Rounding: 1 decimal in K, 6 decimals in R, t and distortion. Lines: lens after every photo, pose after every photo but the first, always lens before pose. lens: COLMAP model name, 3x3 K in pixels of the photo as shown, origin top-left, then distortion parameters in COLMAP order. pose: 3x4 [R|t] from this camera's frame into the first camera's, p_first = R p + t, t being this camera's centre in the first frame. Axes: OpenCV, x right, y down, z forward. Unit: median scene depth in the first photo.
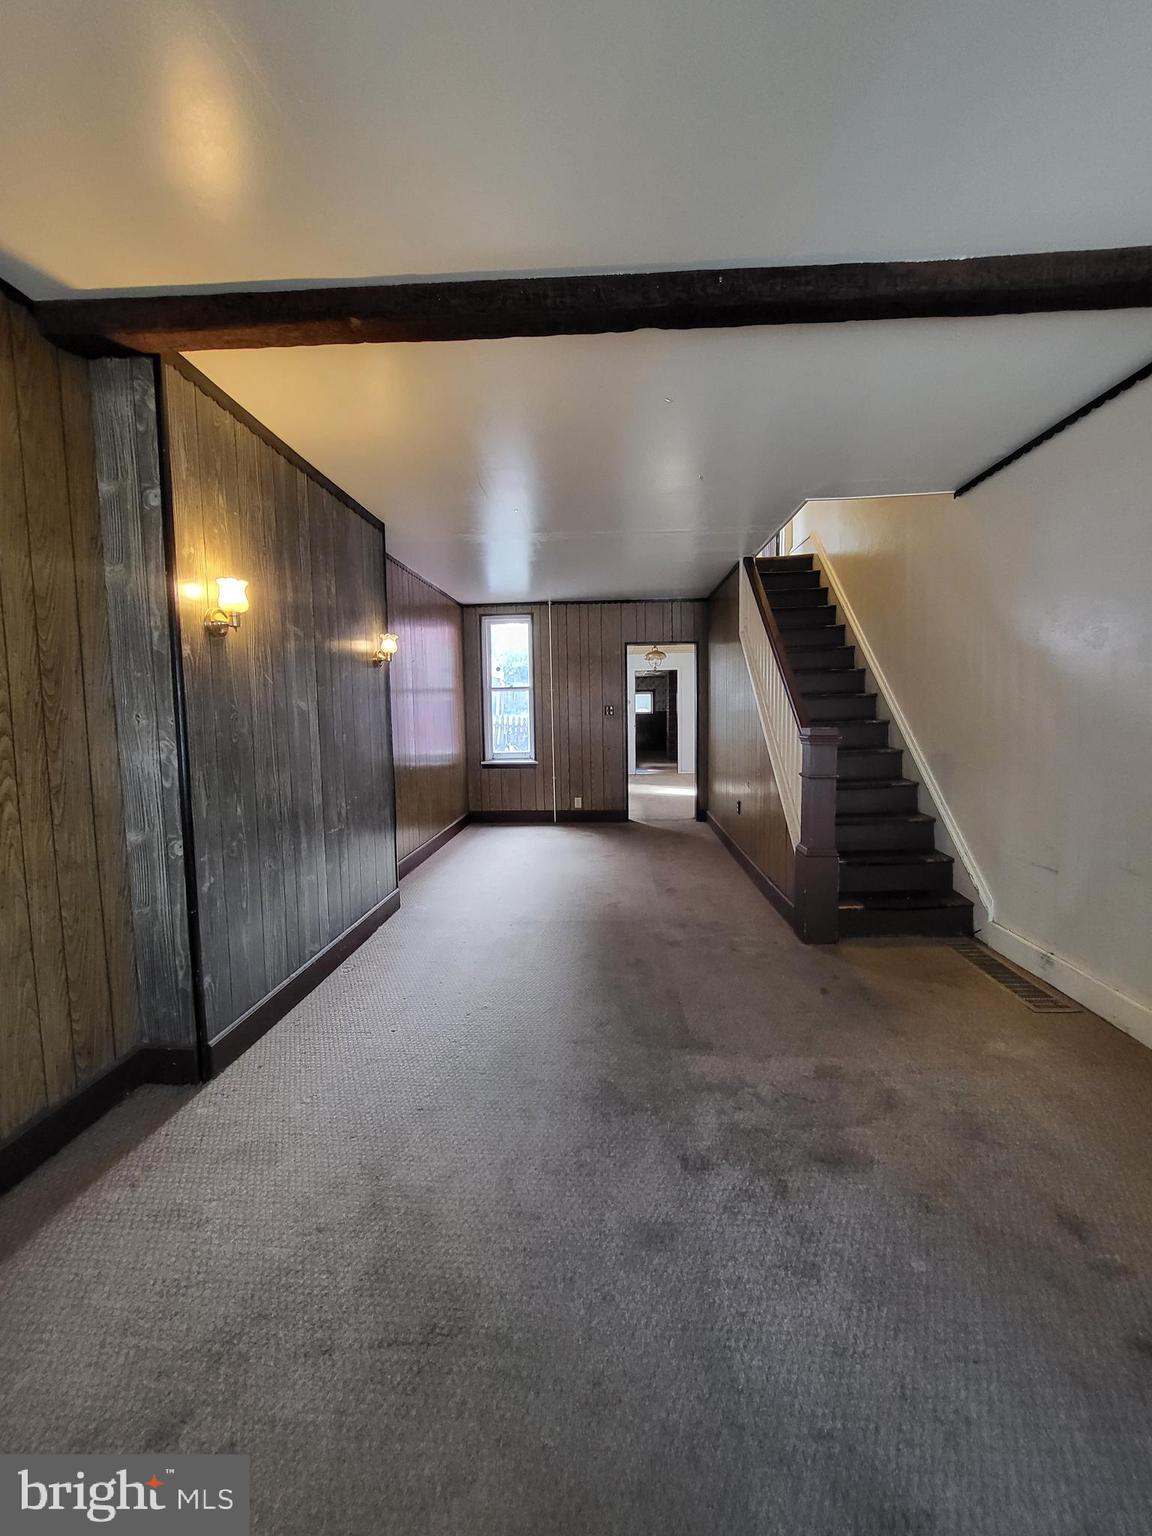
lens RADIAL K [[603.0, 0, 584.4], [0, 603.0, 763.7], [0, 0, 1]] dist [-0.001409, -0.000584]
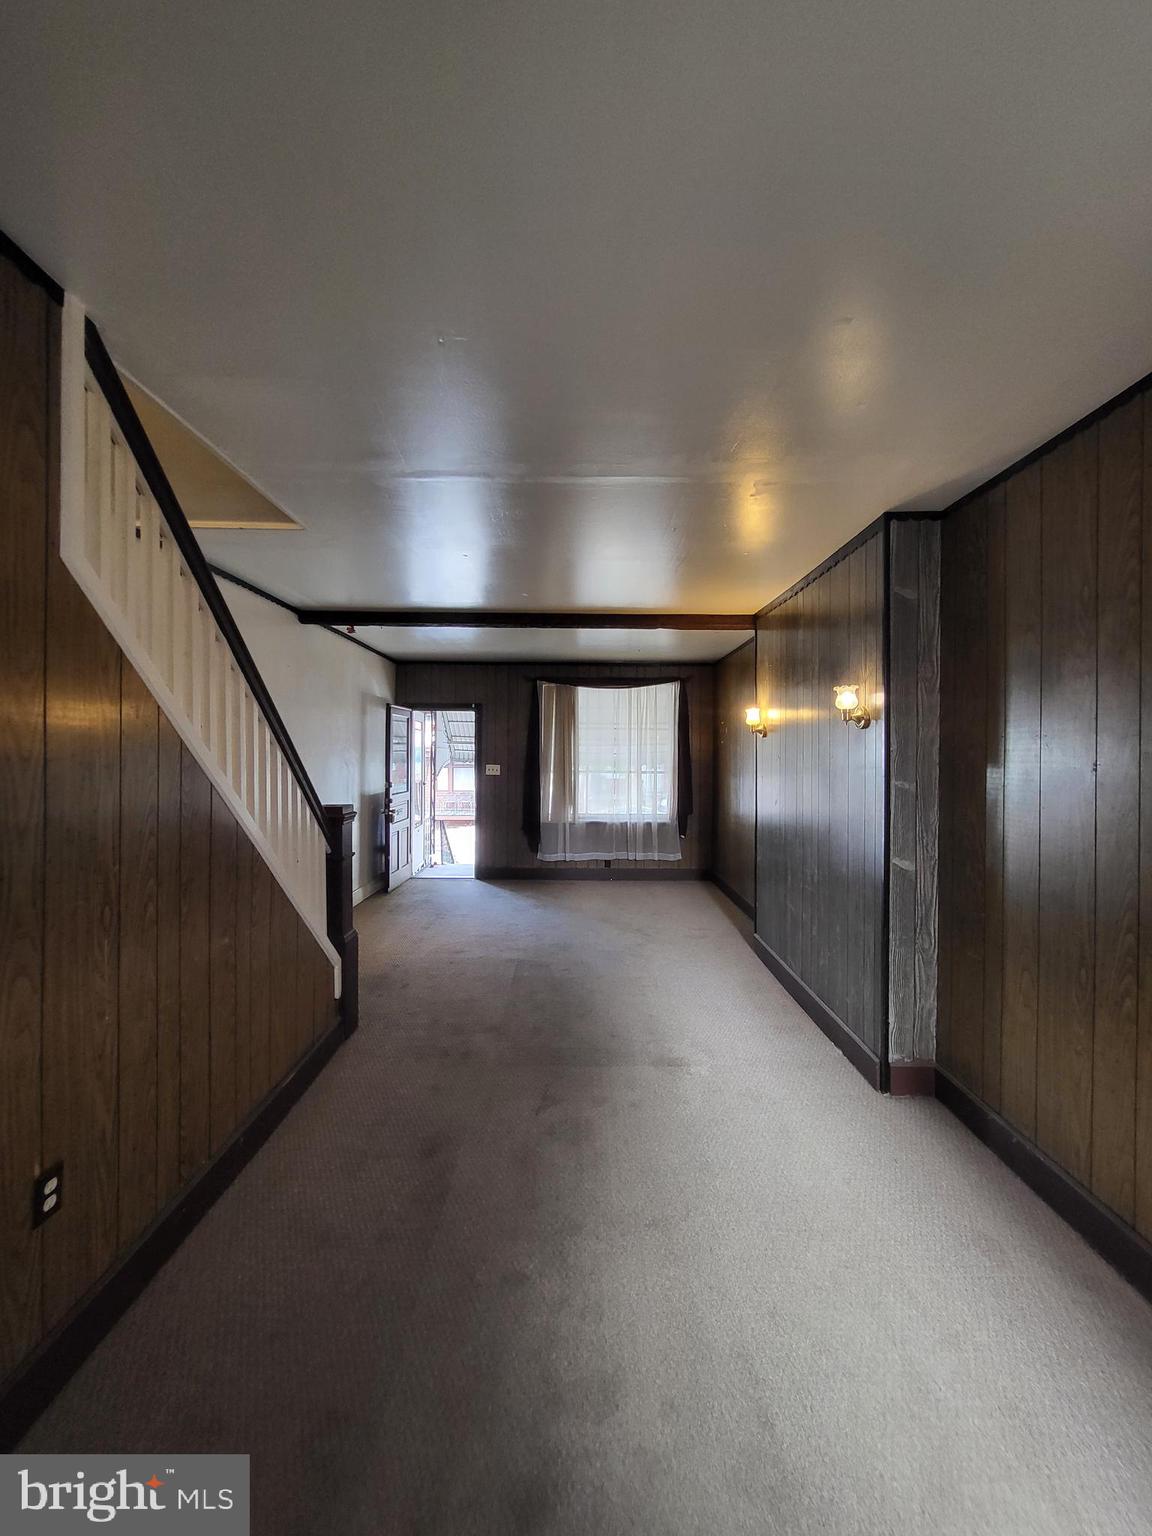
lens RADIAL K [[603.0, 0, 573.8], [0, 603.0, 760.4], [0, 0, 1]] dist [-0.001409, -0.000584]
pose [[-0.999023, 0.019065, -0.039857, 0.059085], [0.015306, 0.995589, 0.092564, -0.259981], [0.041446, 0.091864, -0.994909, 2.384652]]
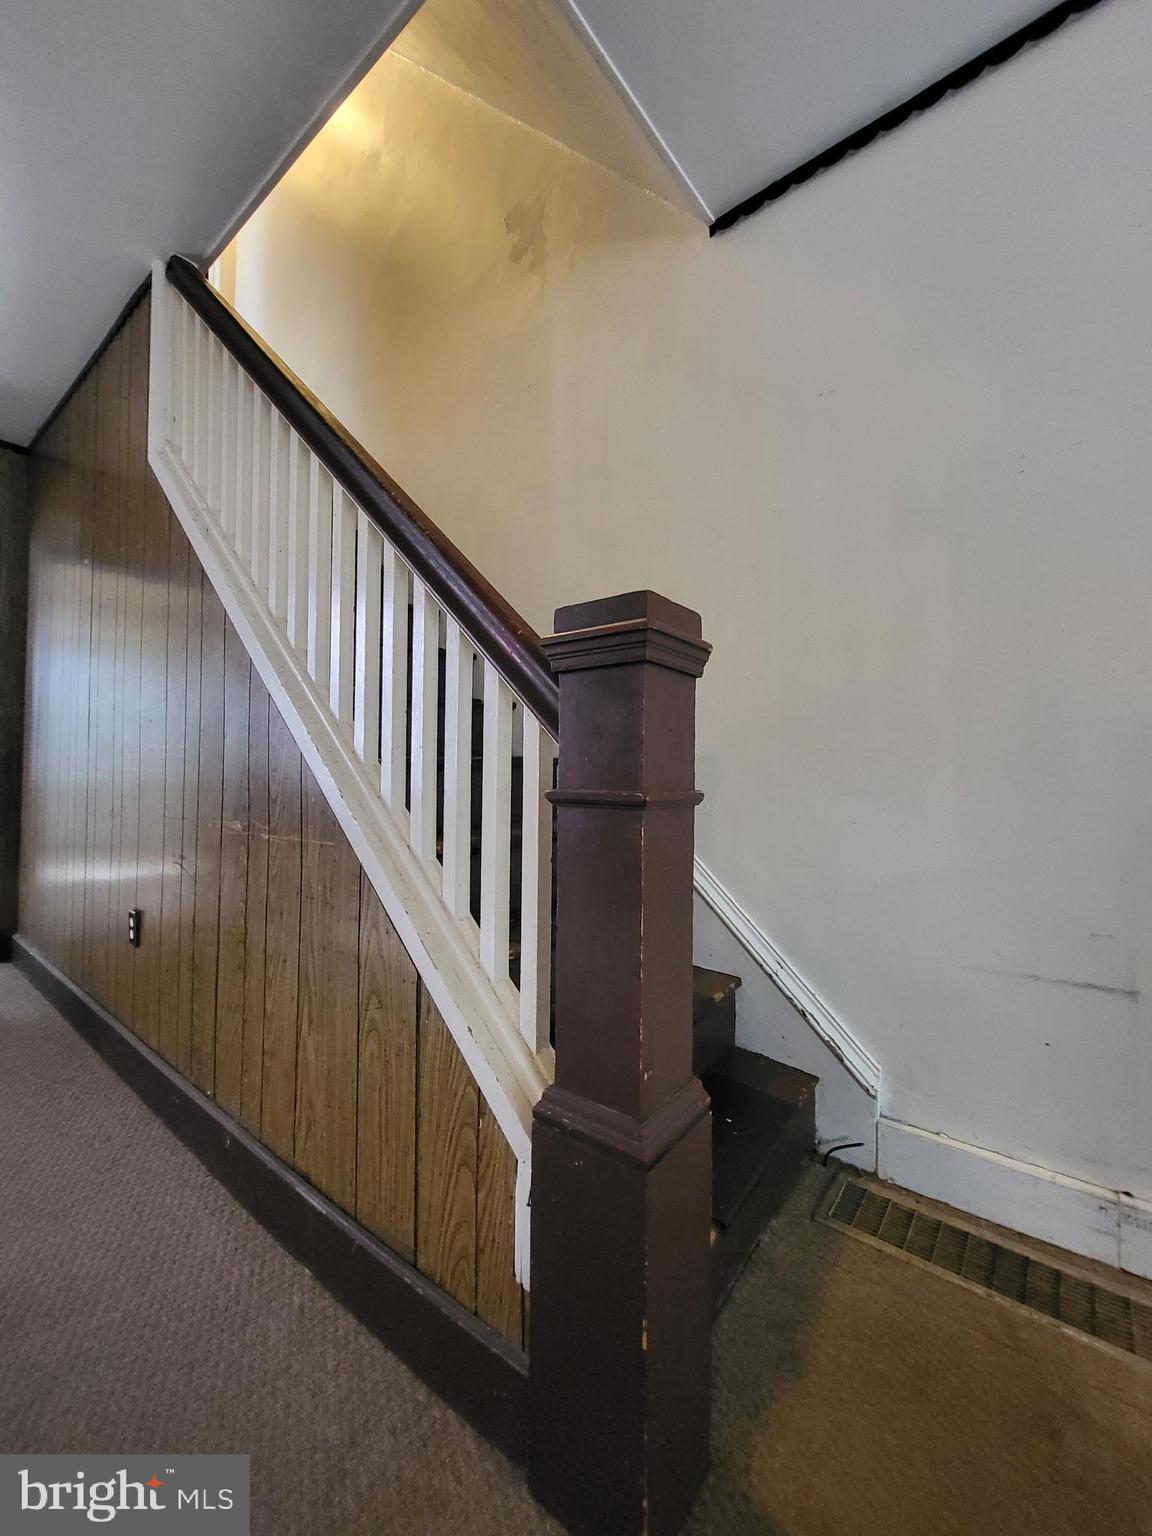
lens RADIAL K [[603.0, 0, 579.4], [0, 603.0, 758.9], [0, 0, 1]] dist [-0.001409, -0.000584]
pose [[0.580906, 0.037190, 0.813121, 0.210941], [0.053782, 0.995019, -0.083933, 0.030492], [-0.812192, 0.092489, 0.576012, 1.067506]]
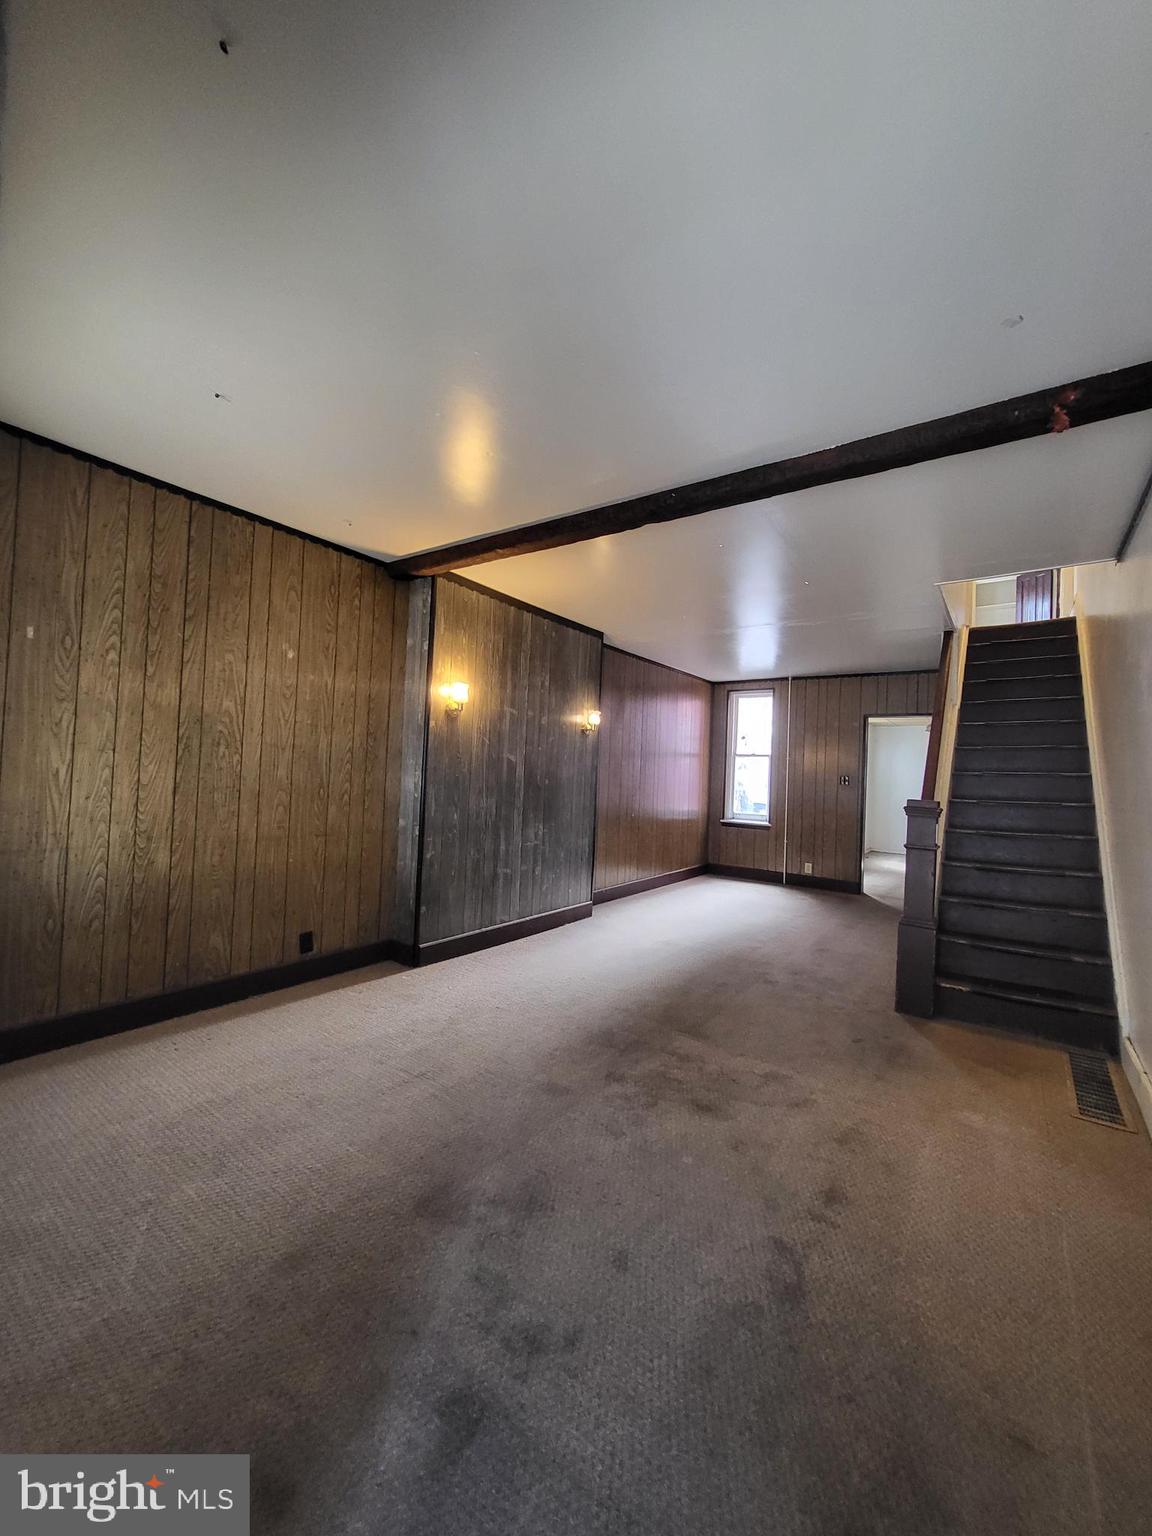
lens RADIAL K [[603.0, 0, 581.1], [0, 603.0, 766.0], [0, 0, 1]] dist [-0.001409, -0.000584]
pose [[0.839843, 0.045266, -0.540939, 0.554624], [-0.102674, 0.991776, -0.076416, 0.026653], [0.533031, 0.119718, 0.837583, -0.221048]]
